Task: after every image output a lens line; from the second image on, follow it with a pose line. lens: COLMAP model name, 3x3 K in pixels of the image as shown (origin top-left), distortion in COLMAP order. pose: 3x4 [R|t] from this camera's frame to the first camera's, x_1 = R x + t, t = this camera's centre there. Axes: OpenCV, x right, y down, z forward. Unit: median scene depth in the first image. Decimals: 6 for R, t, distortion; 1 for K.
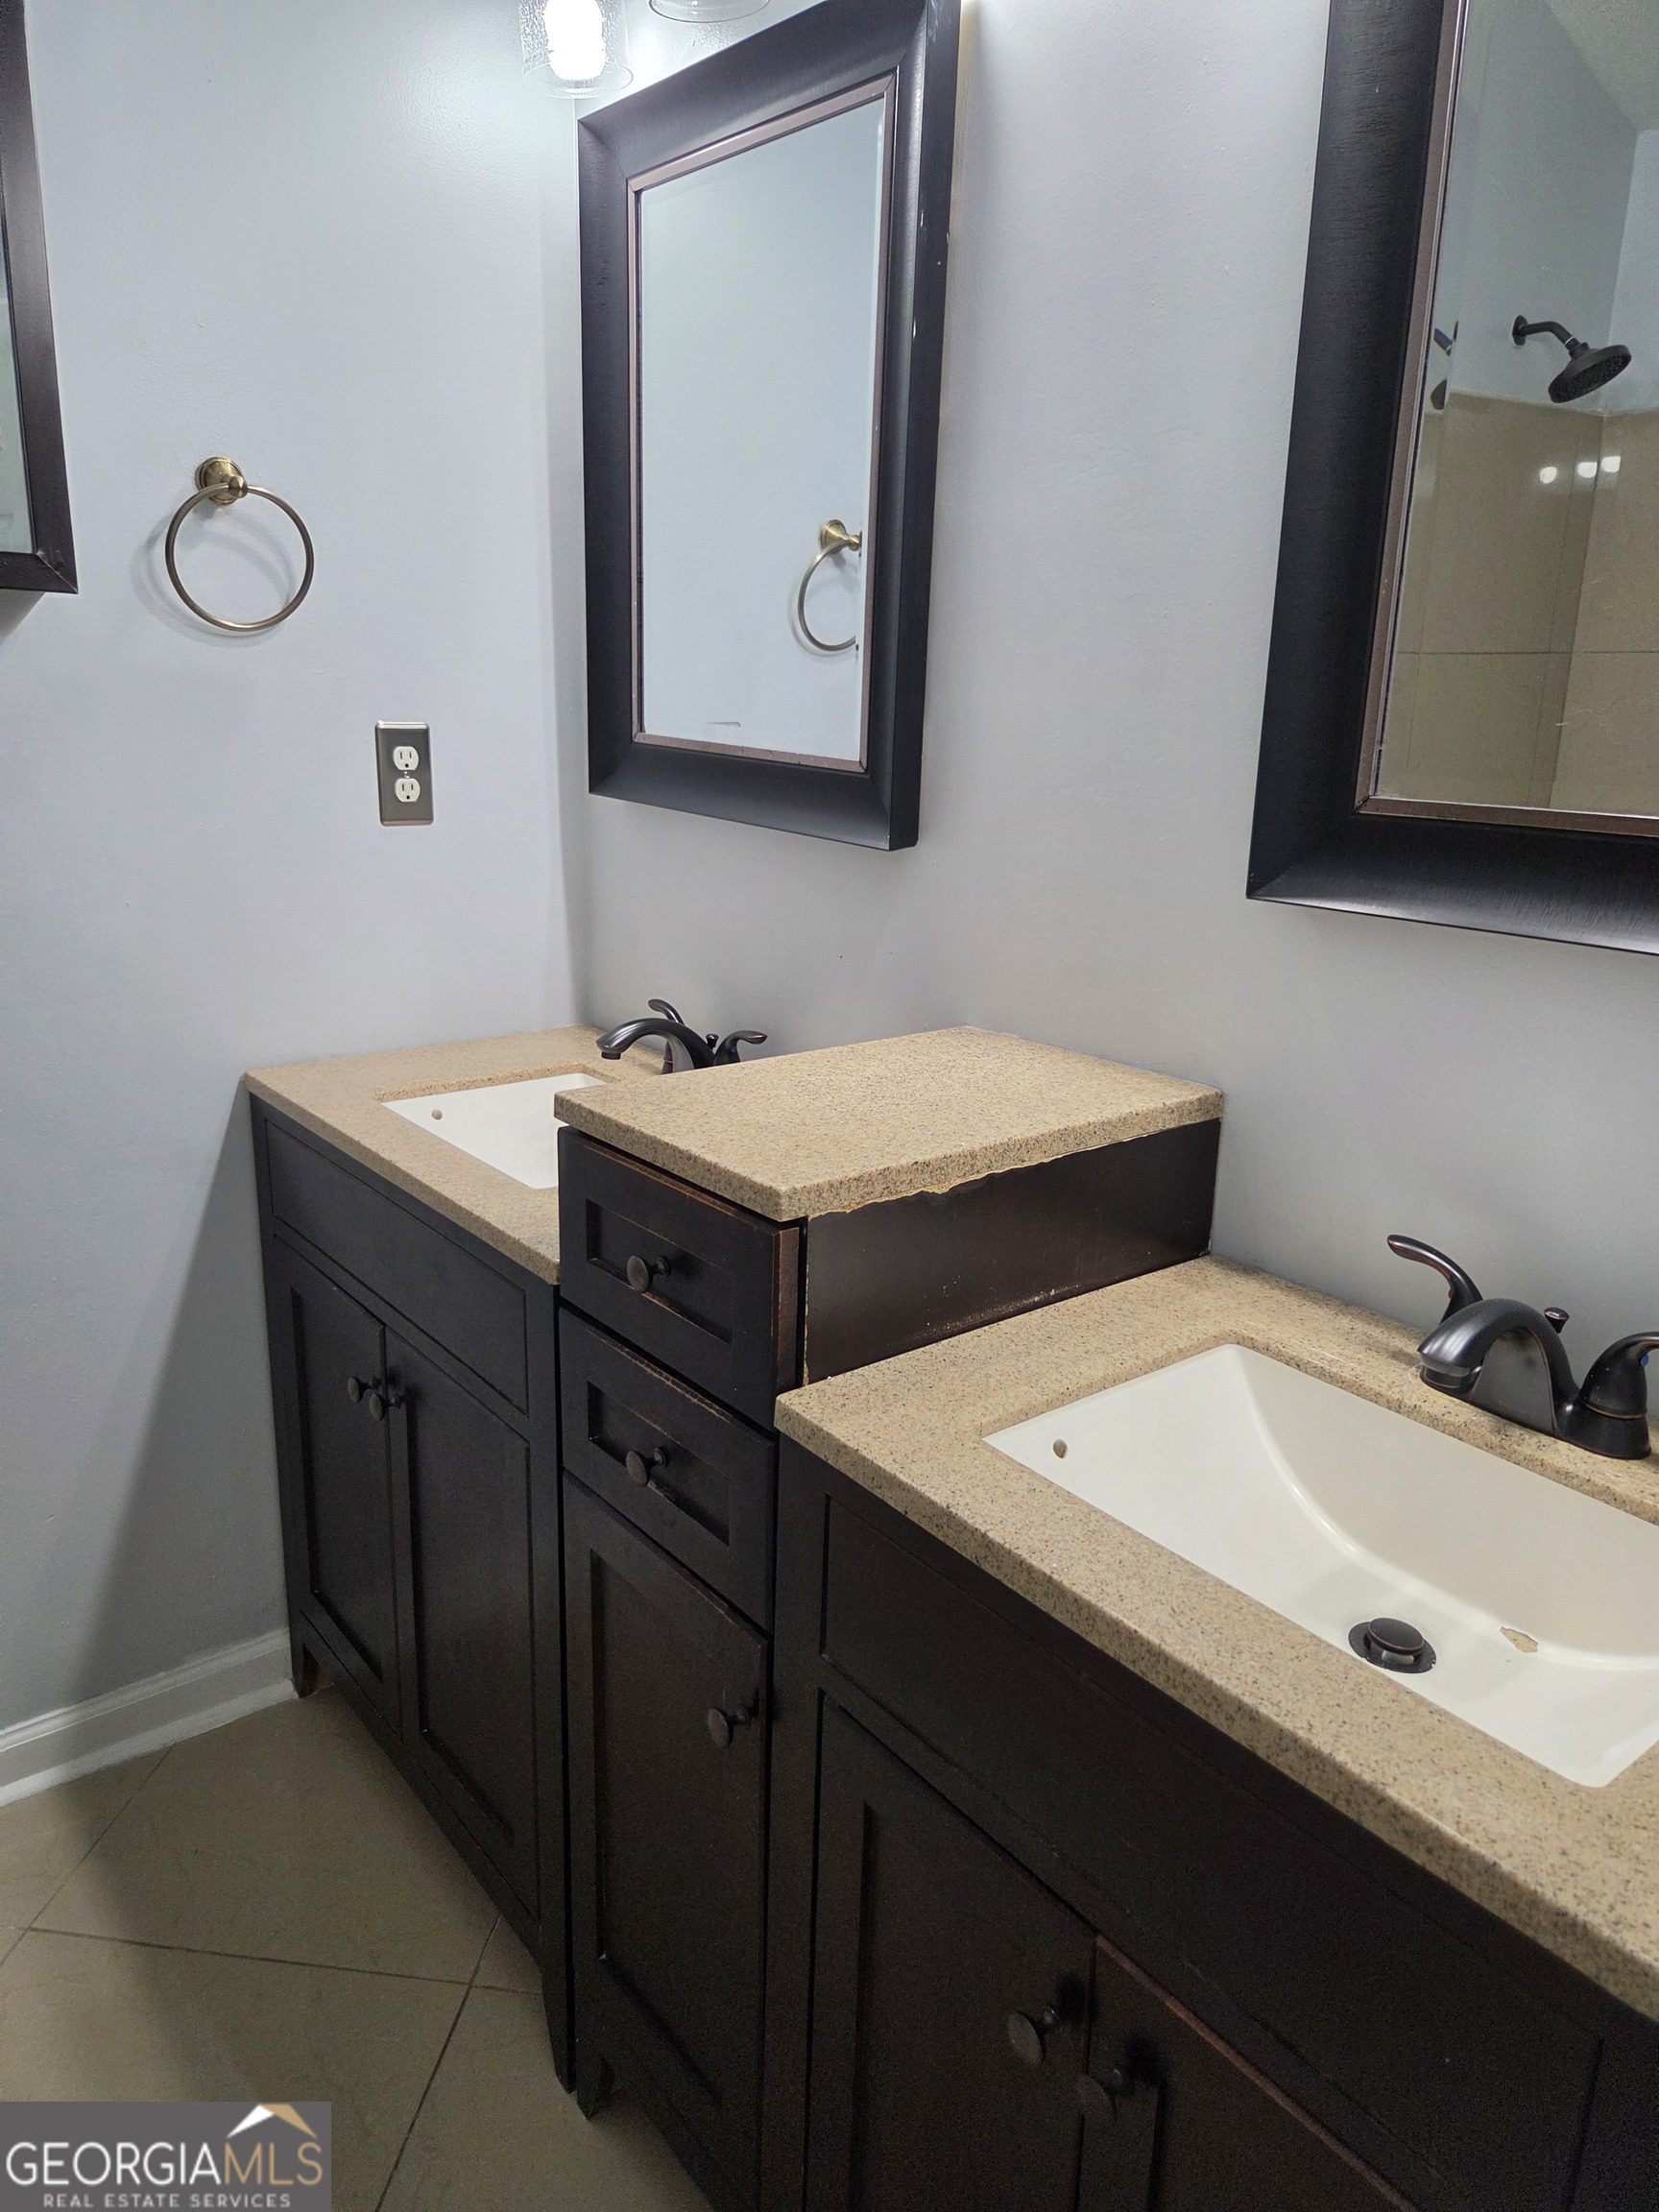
lens RADIAL K [[1479.2, 0, 839.0], [0, 1479.2, 1082.3], [0, 0, 1]] dist [0.040226, -0.033436]
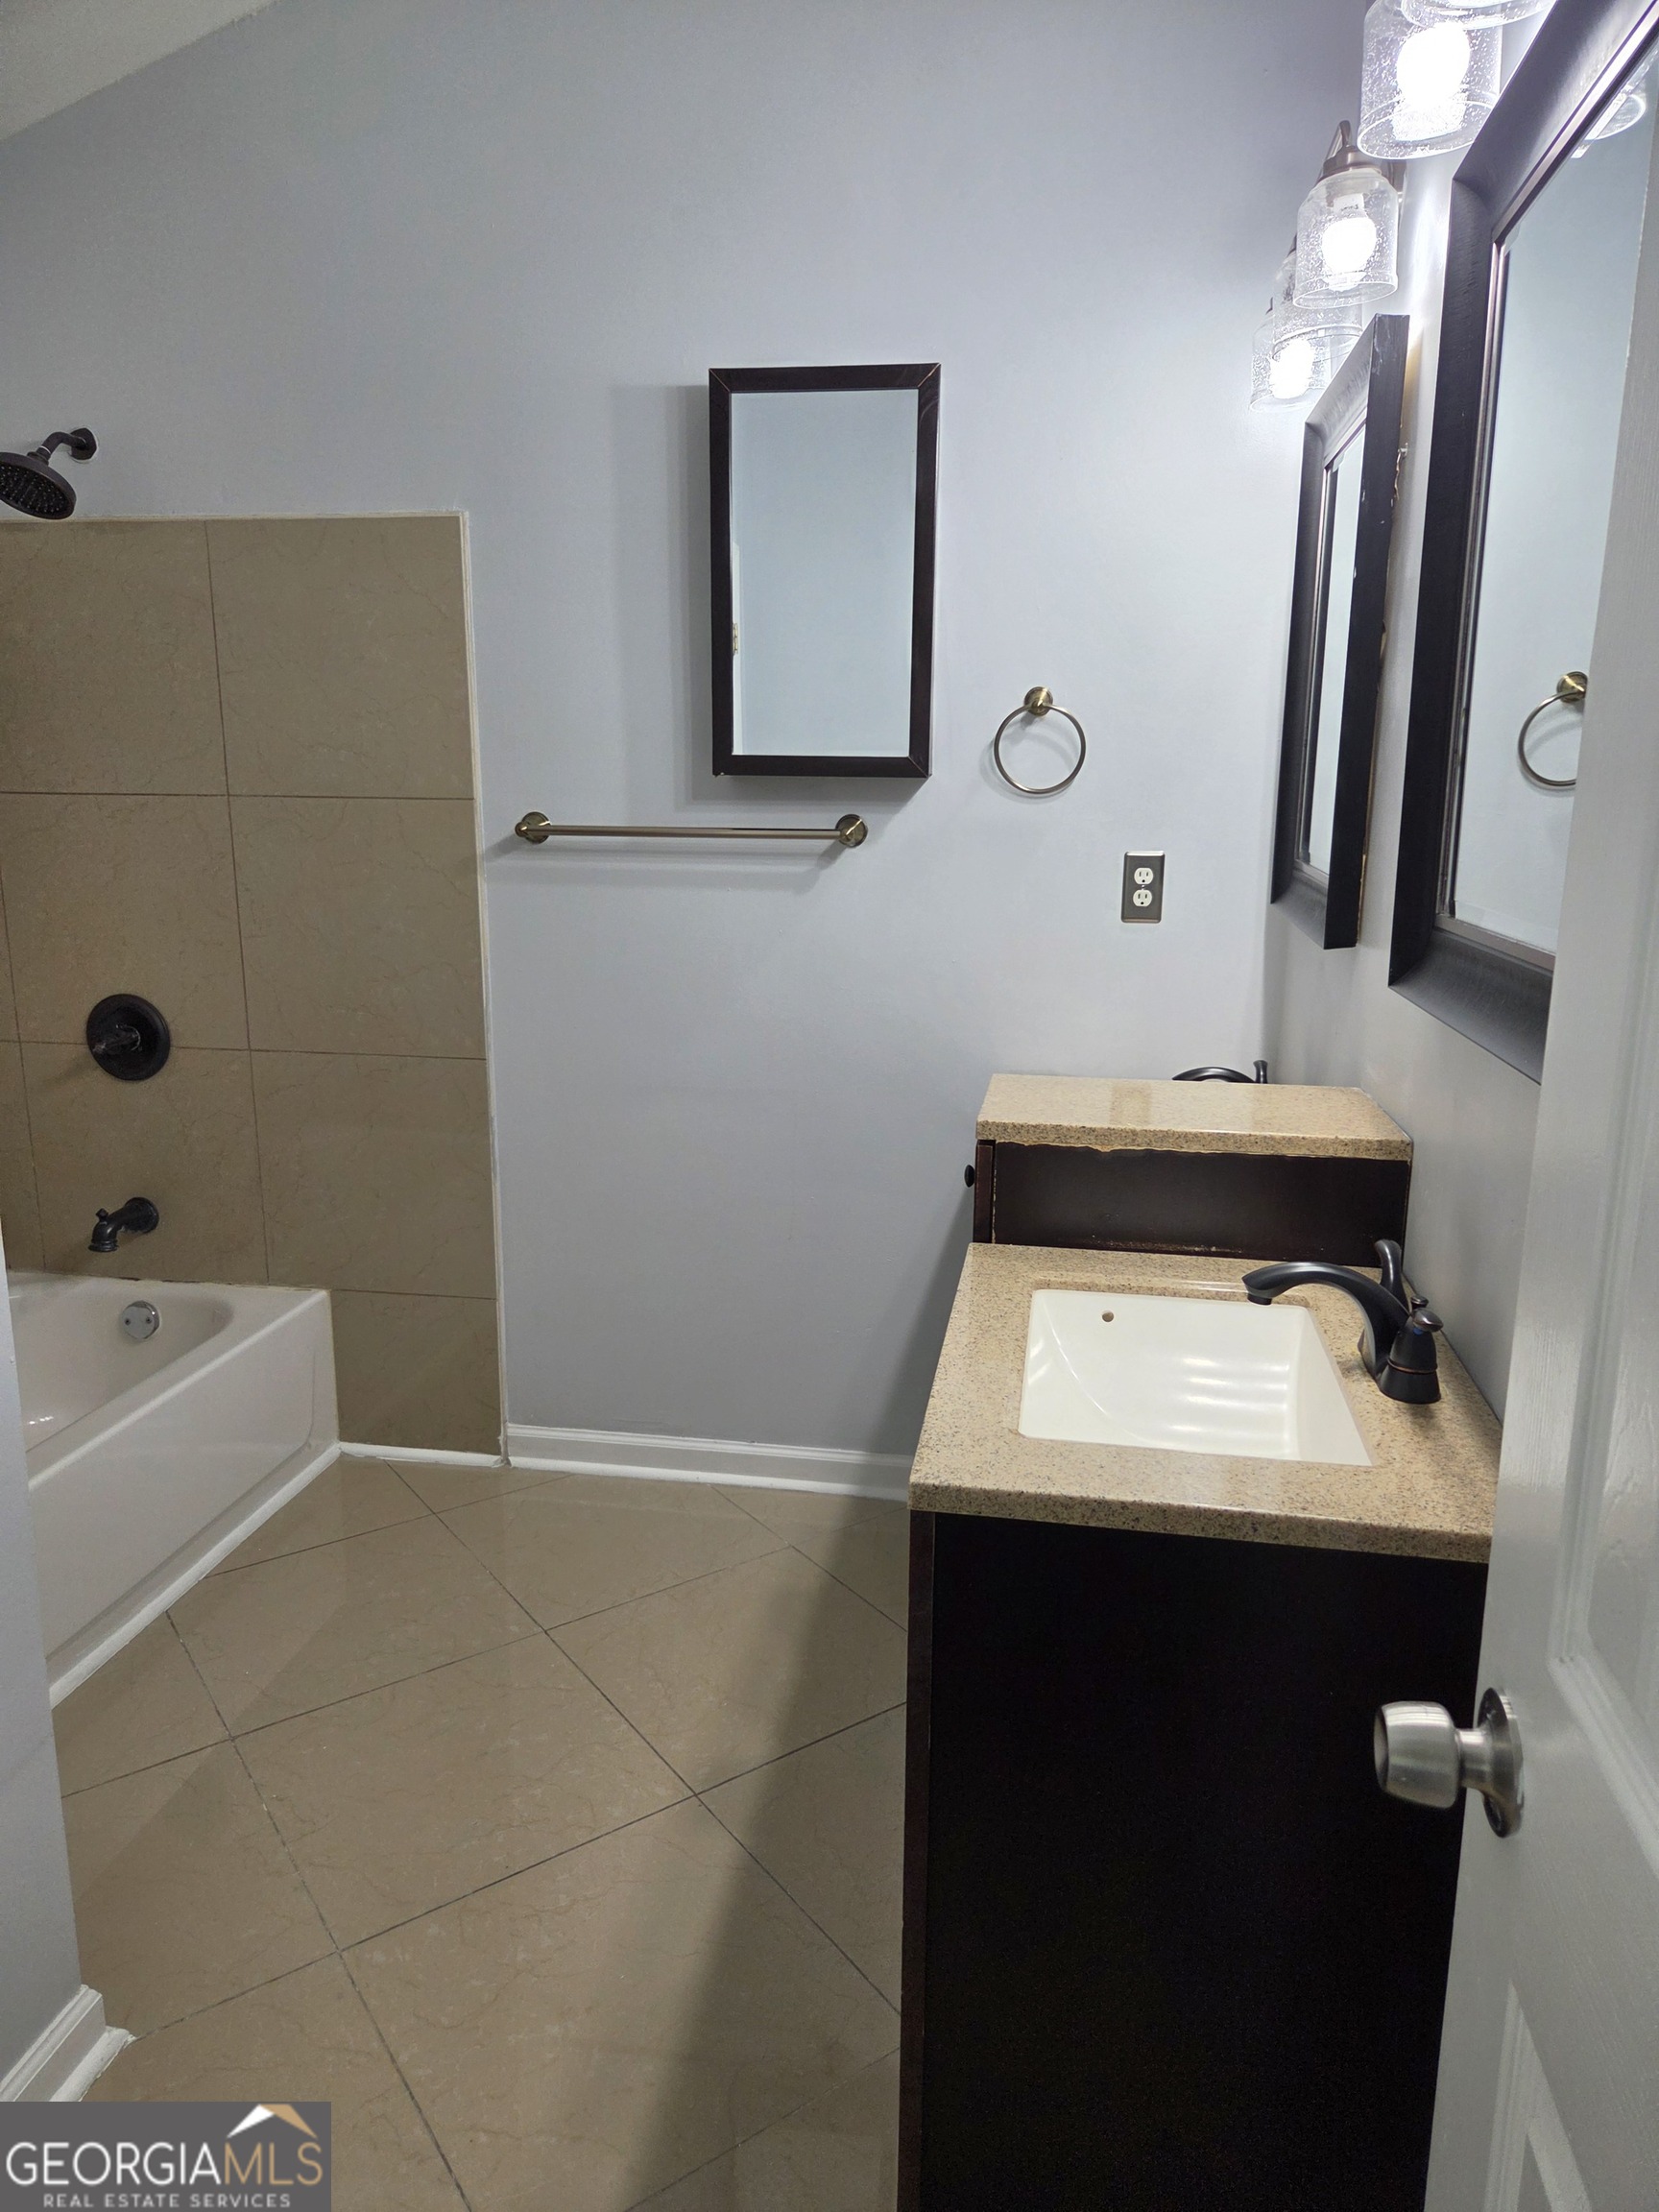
lens RADIAL K [[1479.2, 0, 814.8], [0, 1479.2, 1113.8], [0, 0, 1]] dist [0.040226, -0.033436]
pose [[0.659046, 0.135730, -0.739754, 0.591732], [-0.178306, 0.983737, 0.021644, 0.032423], [0.730661, 0.117638, 0.672530, -0.164701]]
